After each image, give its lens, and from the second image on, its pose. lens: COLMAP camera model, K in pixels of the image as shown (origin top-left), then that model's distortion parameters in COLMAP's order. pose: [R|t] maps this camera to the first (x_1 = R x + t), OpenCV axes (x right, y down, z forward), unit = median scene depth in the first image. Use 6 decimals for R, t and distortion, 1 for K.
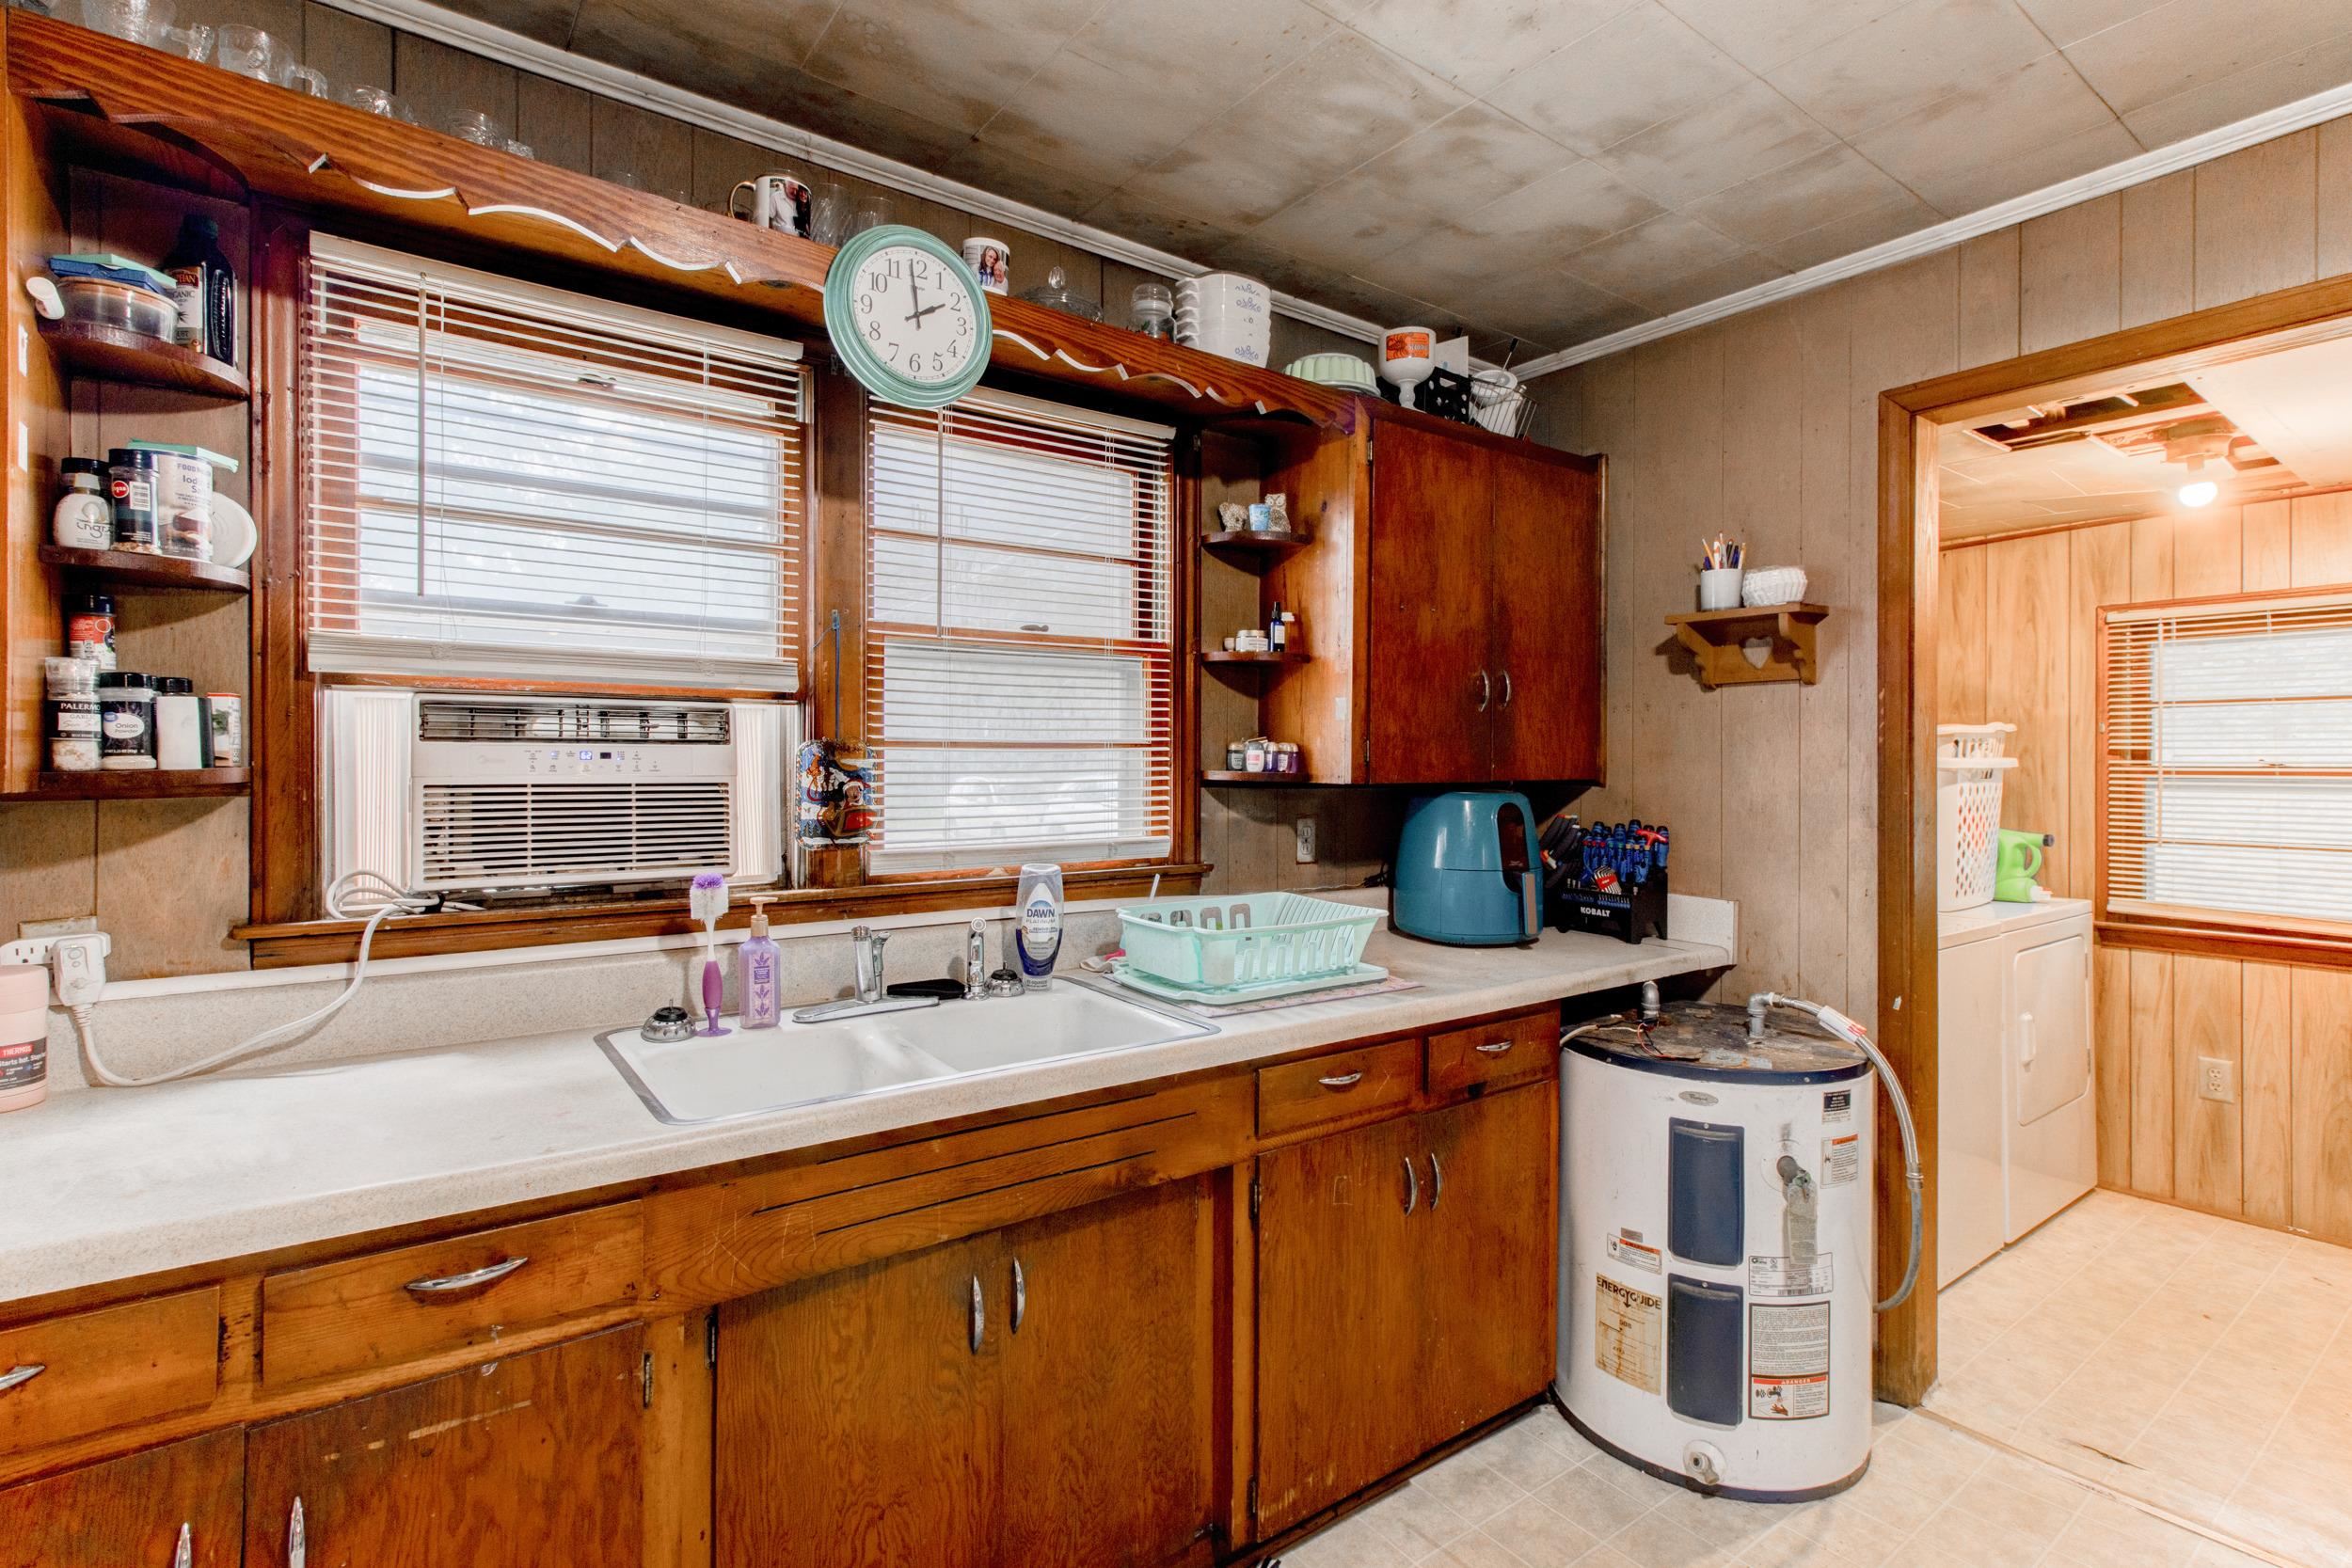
lens RADIAL K [[1112.7, 0, 1178.0], [0, 1112.7, 756.3], [0, 0, 1]] dist [0.000451, 0.003077]
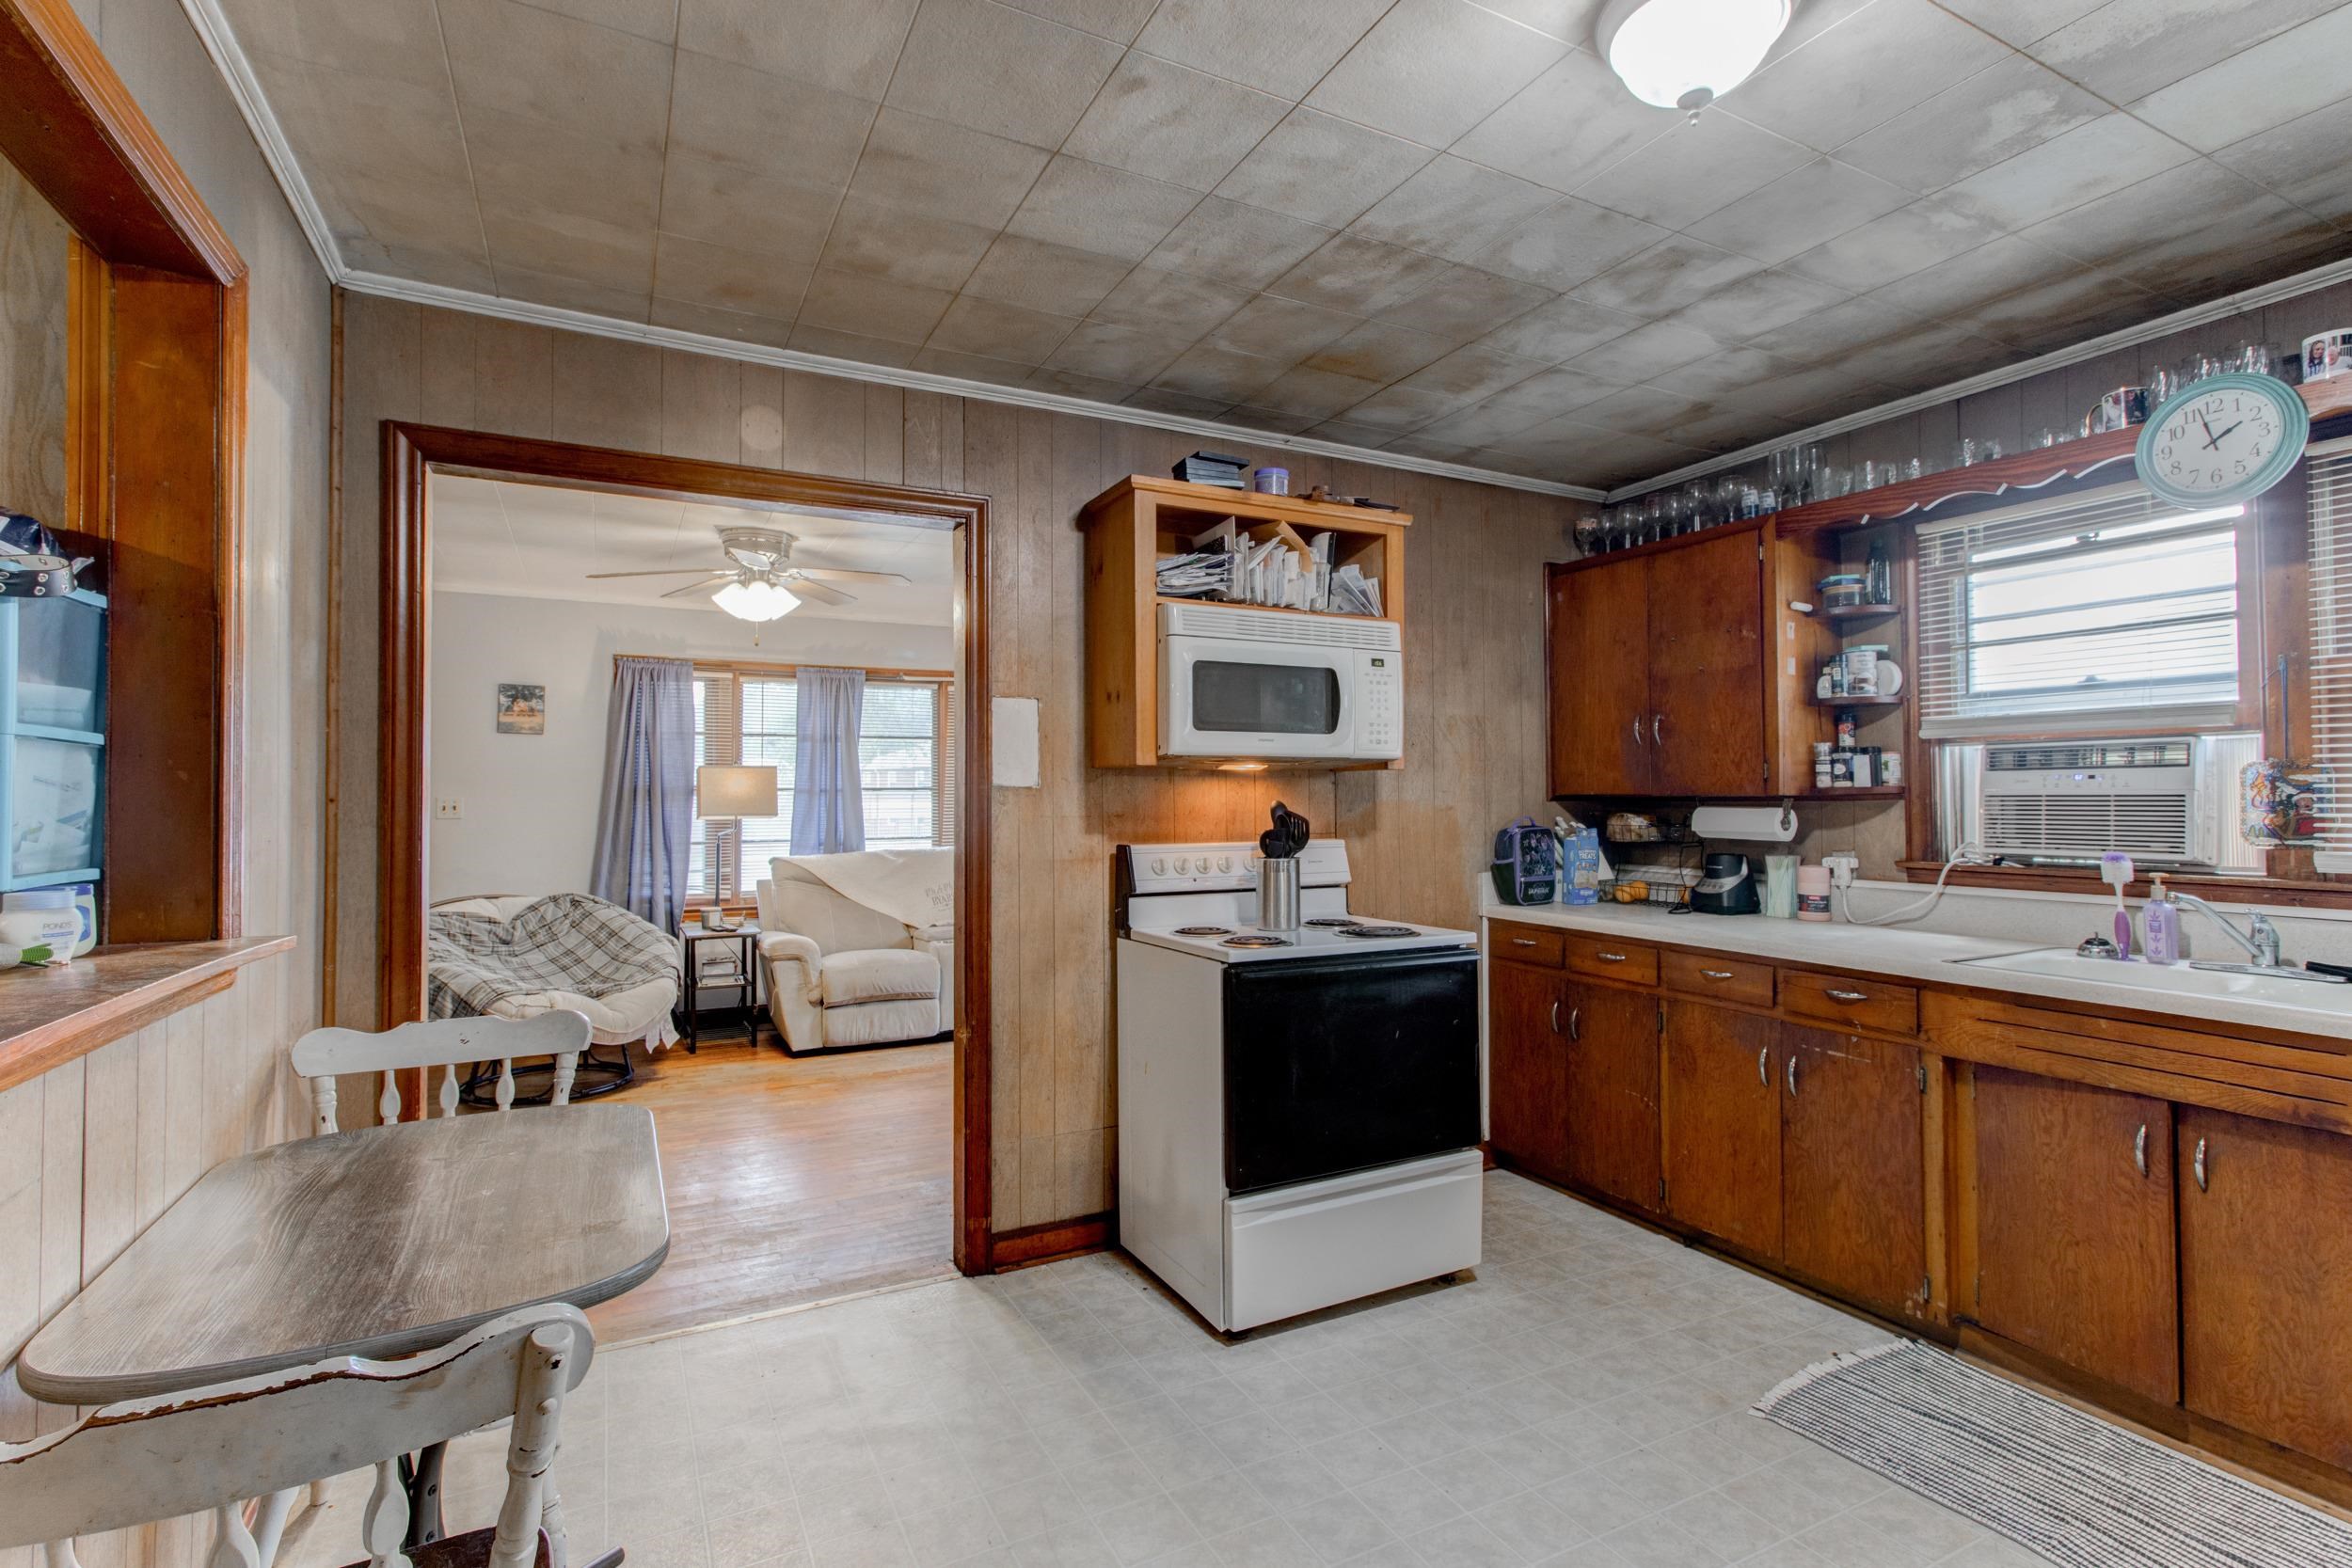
lens RADIAL K [[1112.7, 0, 1180.8], [0, 1112.7, 778.0], [0, 0, 1]] dist [0.000451, 0.003077]
pose [[-0.160096, -0.023957, -0.986811, 0.945556], [0.005040, 0.999673, -0.025087, 0.025795], [0.987089, -0.008990, -0.159923, -0.009434]]
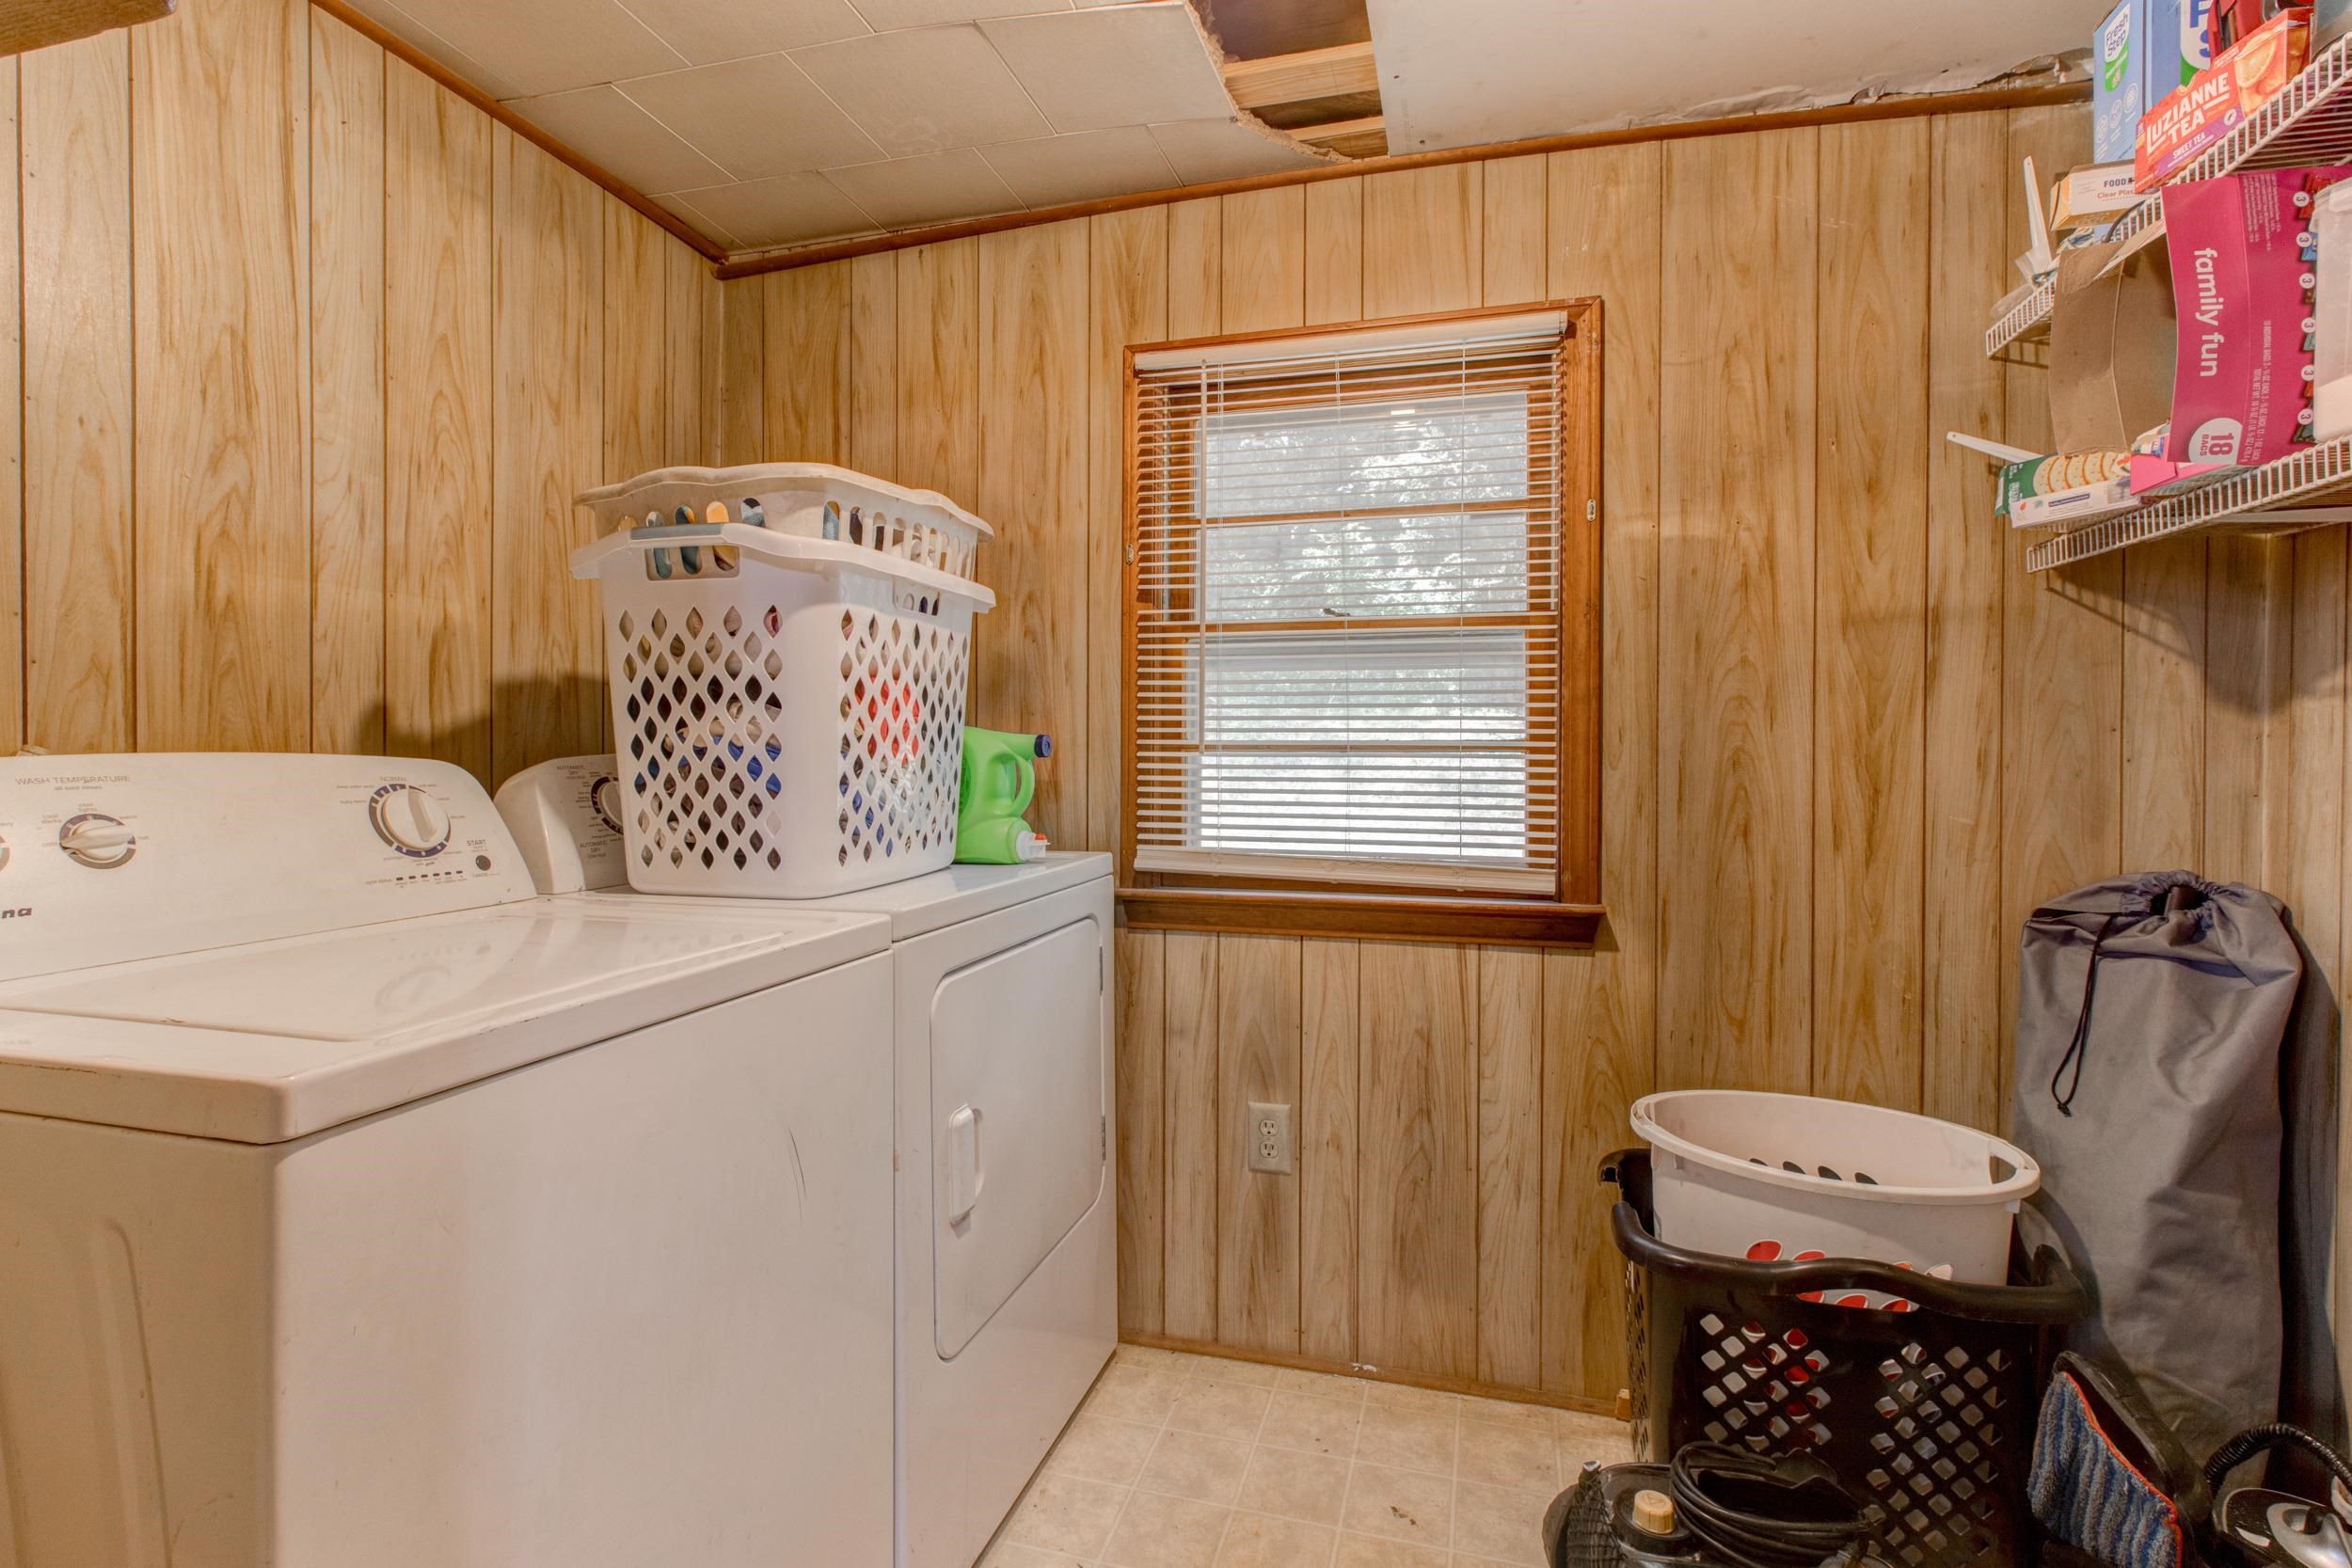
lens RADIAL K [[1112.7, 0, 1186.9], [0, 1112.7, 759.1], [0, 0, 1]] dist [0.000451, 0.003077]
pose [[0.787101, -0.006474, 0.616791, 0.740301], [-0.002978, 0.999893, 0.014295, 0.108572], [-0.616817, -0.013088, 0.786997, 0.785336]]
